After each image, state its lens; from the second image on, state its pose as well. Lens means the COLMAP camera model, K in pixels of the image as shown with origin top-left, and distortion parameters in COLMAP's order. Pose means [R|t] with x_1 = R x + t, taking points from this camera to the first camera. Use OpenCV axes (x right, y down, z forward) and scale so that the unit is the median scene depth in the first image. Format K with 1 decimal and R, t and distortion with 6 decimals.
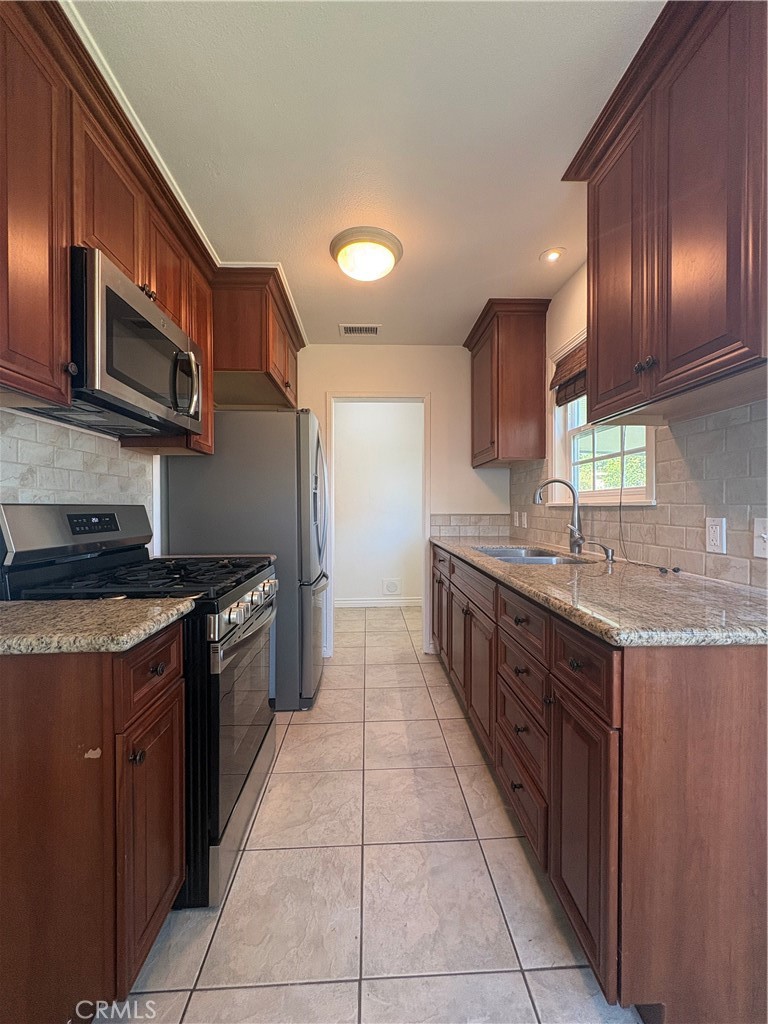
lens RADIAL K [[407.4, 0, 384.0], [0, 407.4, 512.0], [0, 0, 1]] dist [-0.000042, -0.000001]
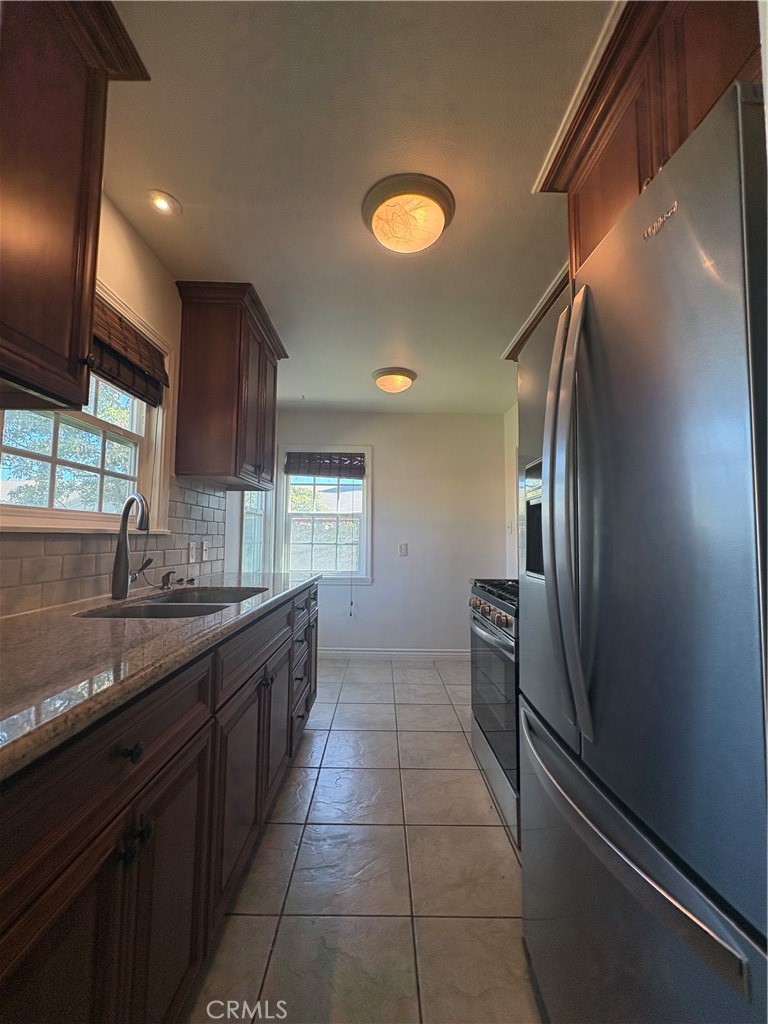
lens RADIAL K [[407.4, 0, 384.0], [0, 407.4, 512.0], [0, 0, 1]] dist [-0.000042, -0.000001]
pose [[-0.999302, -0.006319, 0.036808, -0.029842], [-0.008333, 0.998462, -0.054809, -0.016662], [-0.036405, -0.055077, -0.997818, 1.656642]]
